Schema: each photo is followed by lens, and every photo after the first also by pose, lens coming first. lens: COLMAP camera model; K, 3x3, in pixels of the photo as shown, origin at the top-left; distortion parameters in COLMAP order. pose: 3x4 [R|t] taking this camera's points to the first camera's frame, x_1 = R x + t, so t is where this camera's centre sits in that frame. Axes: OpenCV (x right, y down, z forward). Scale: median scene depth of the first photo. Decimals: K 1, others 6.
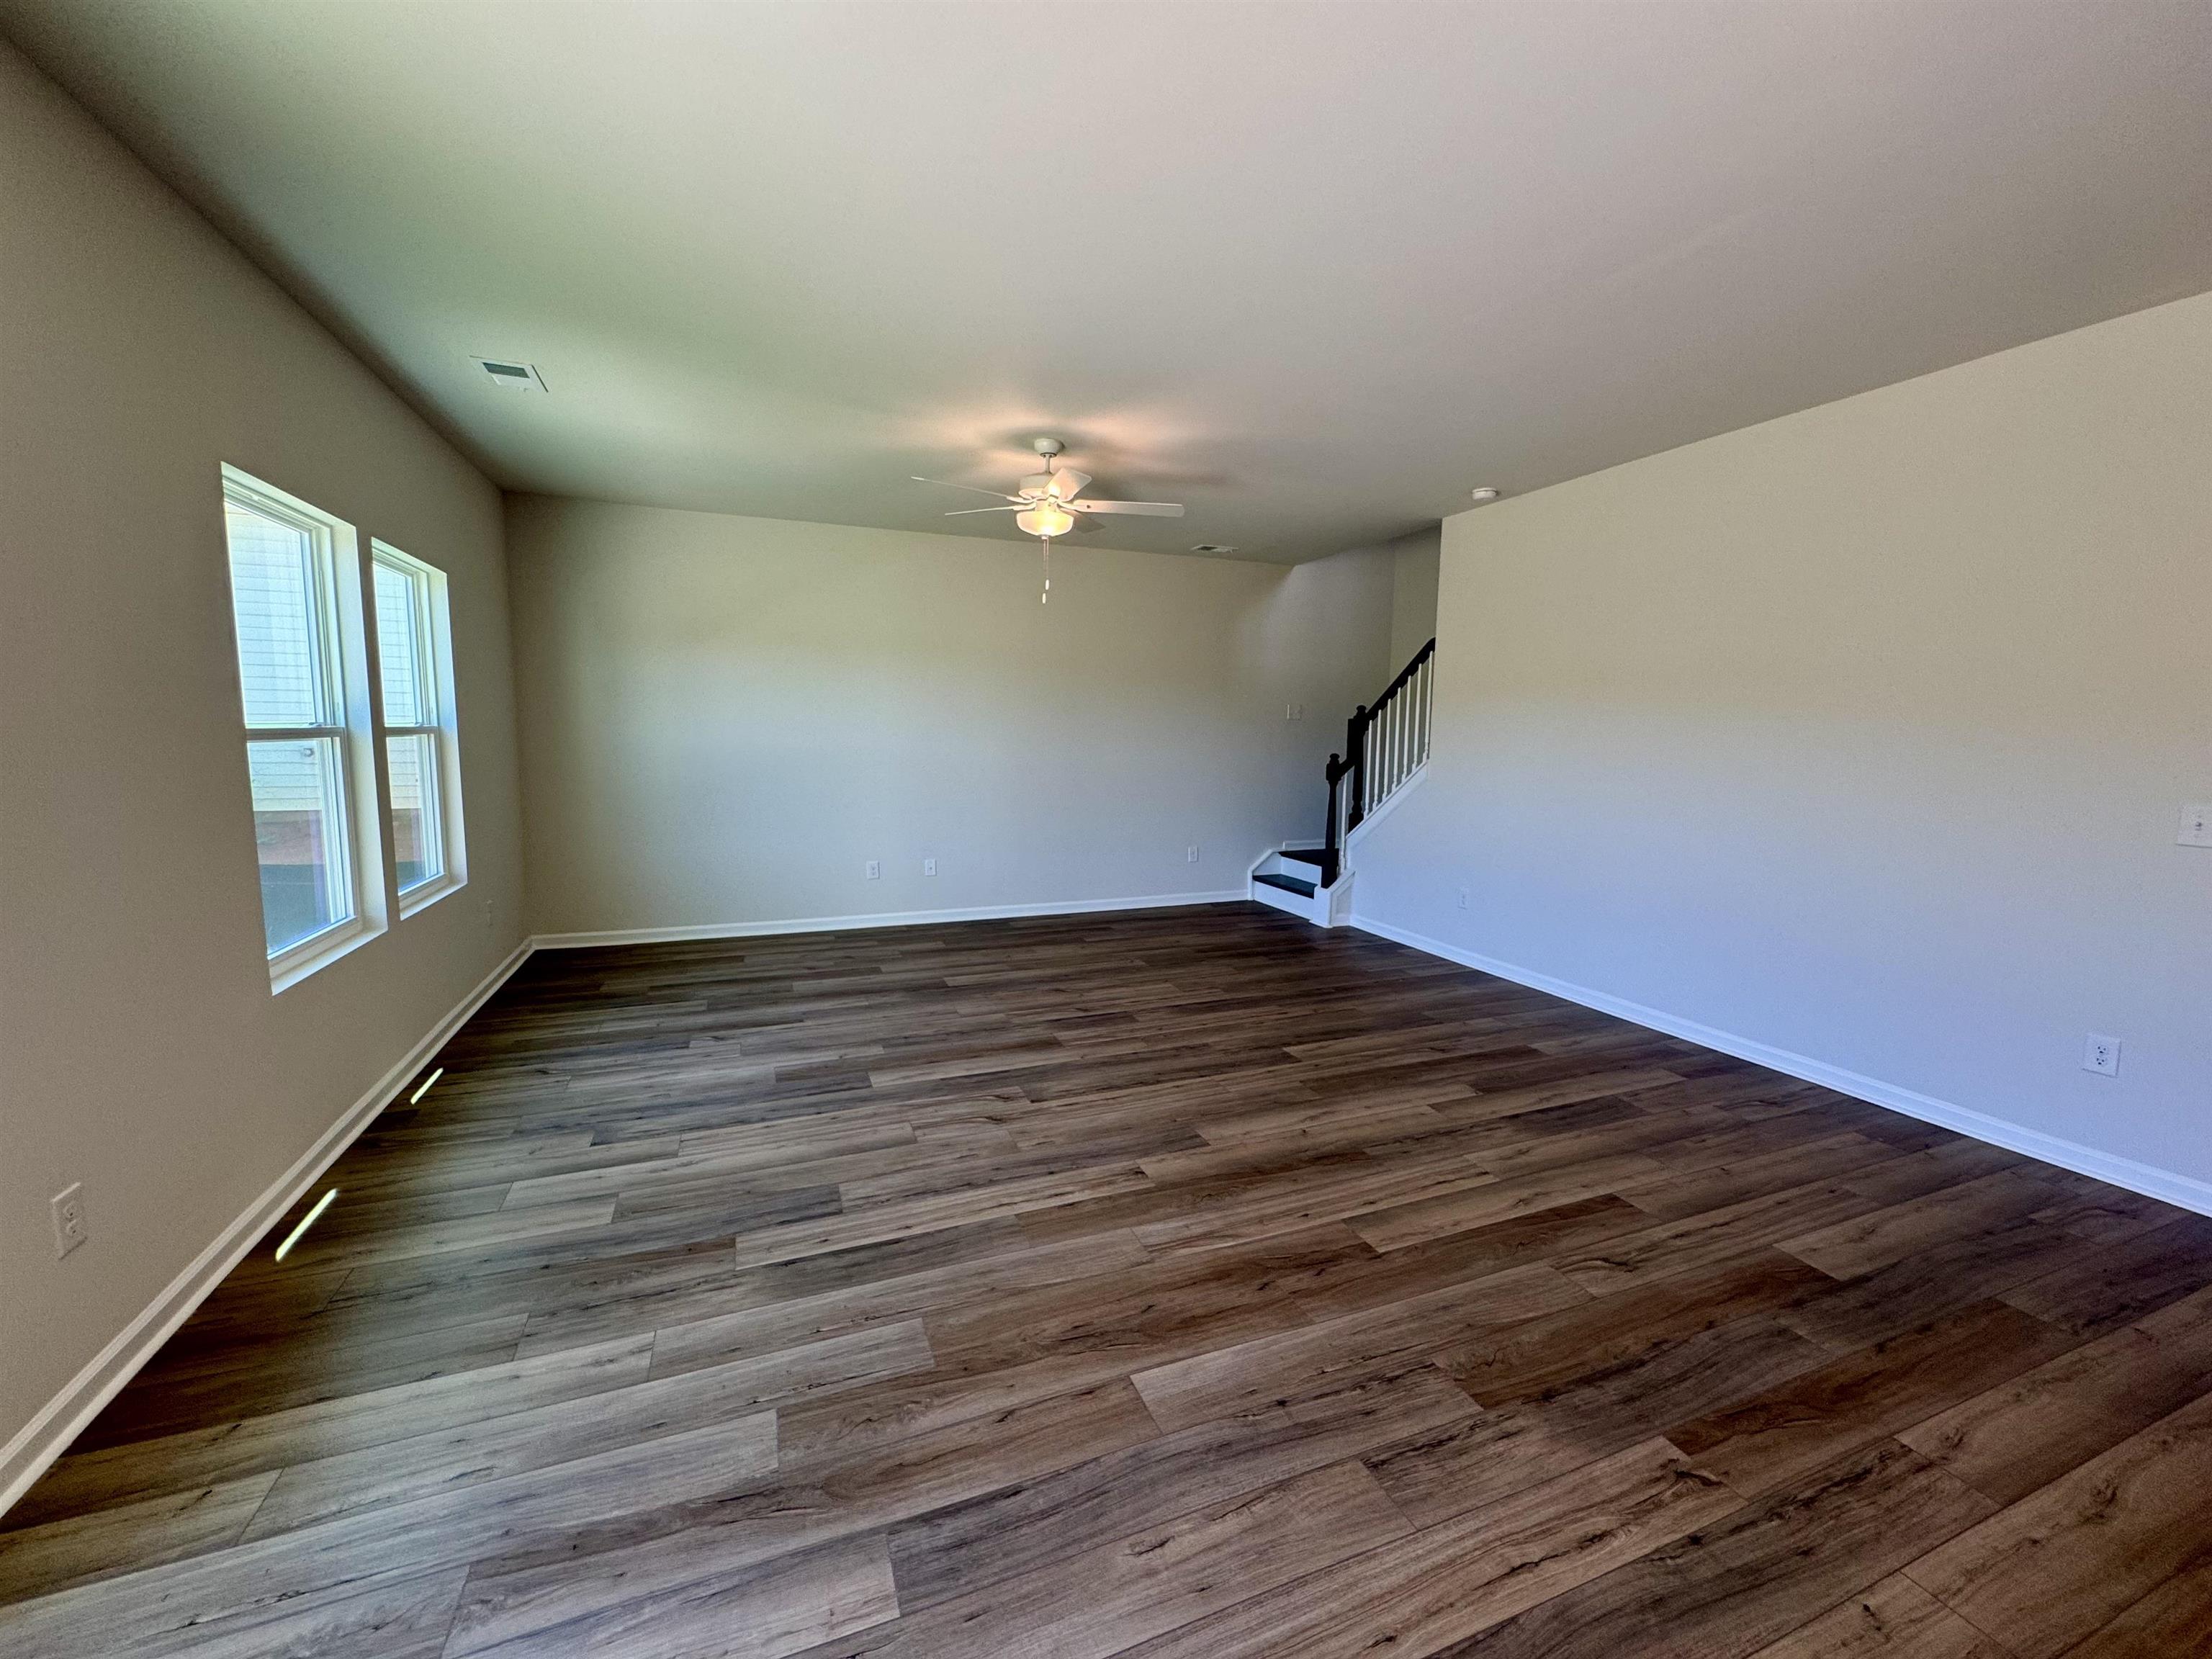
lens RADIAL K [[878.0, 0, 1112.1], [0, 878.0, 836.6], [0, 0, 1]] dist [-0.004276, 0.002235]
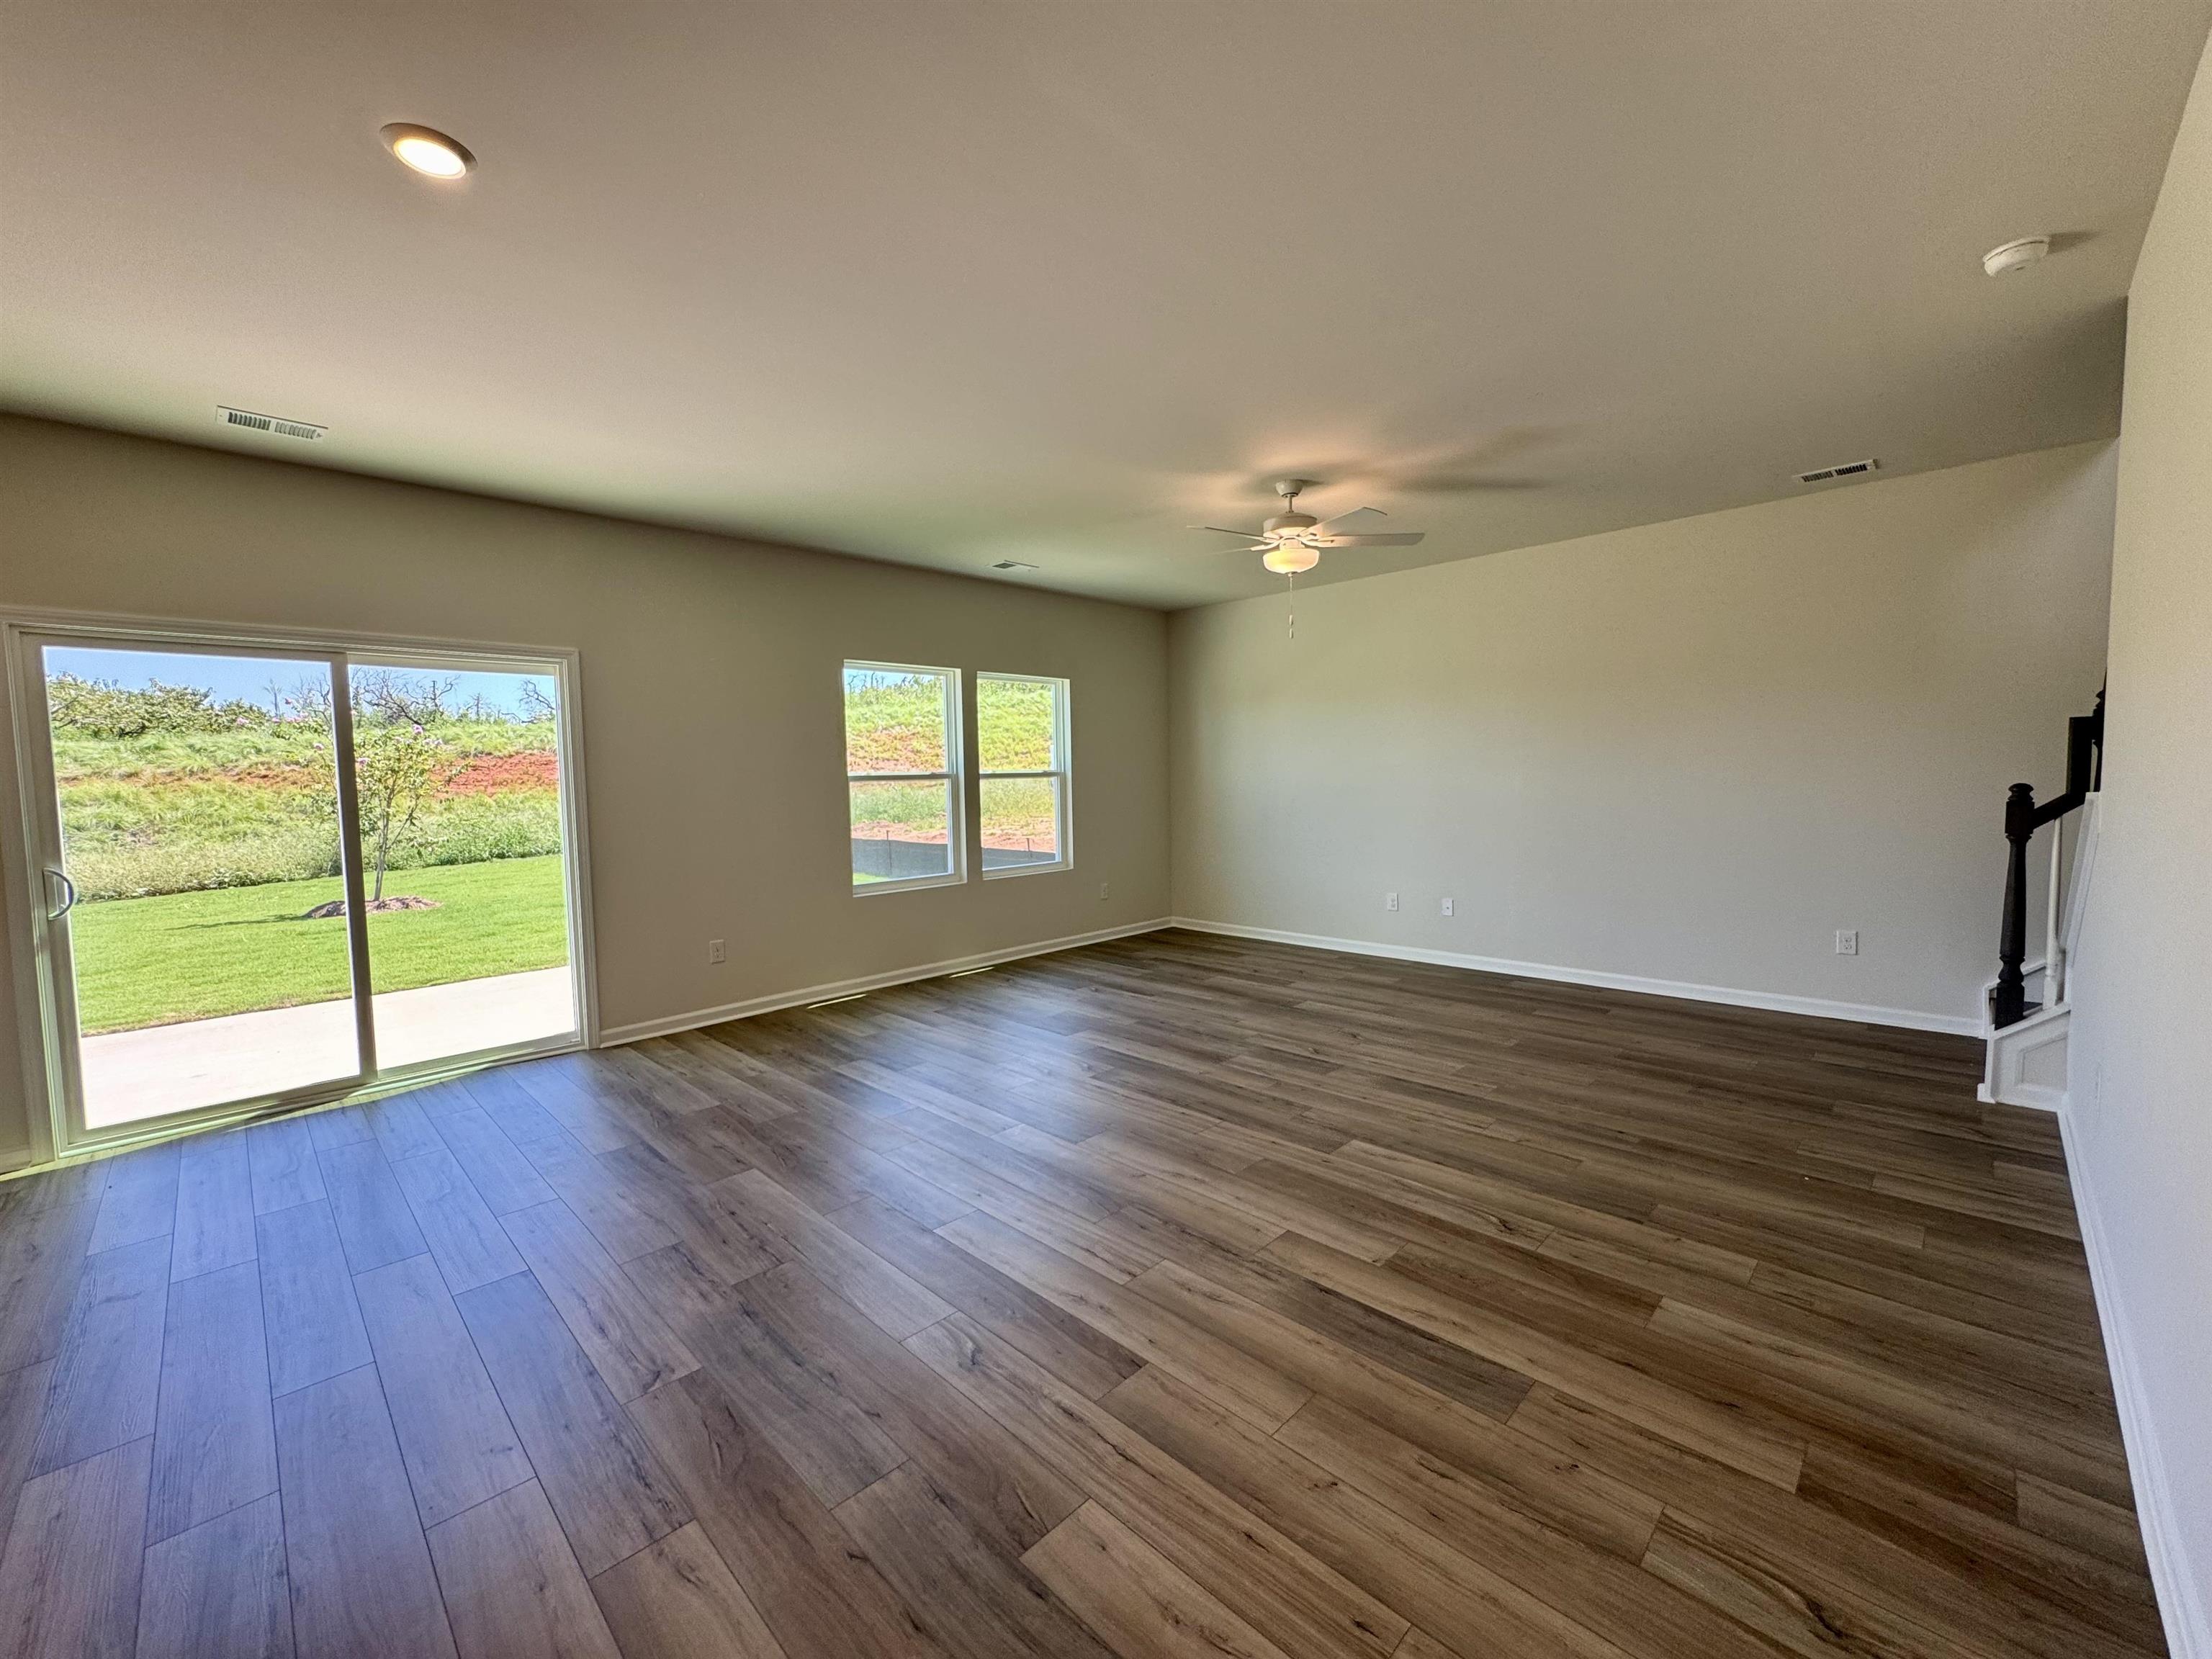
lens RADIAL K [[878.0, 0, 1112.1], [0, 878.0, 836.6], [0, 0, 1]] dist [-0.004276, 0.002235]
pose [[0.404879, 0.042628, -0.913376, 0.860647], [-0.087402, 0.996143, 0.007748, -0.028893], [0.910183, 0.076694, 0.407043, 0.448175]]
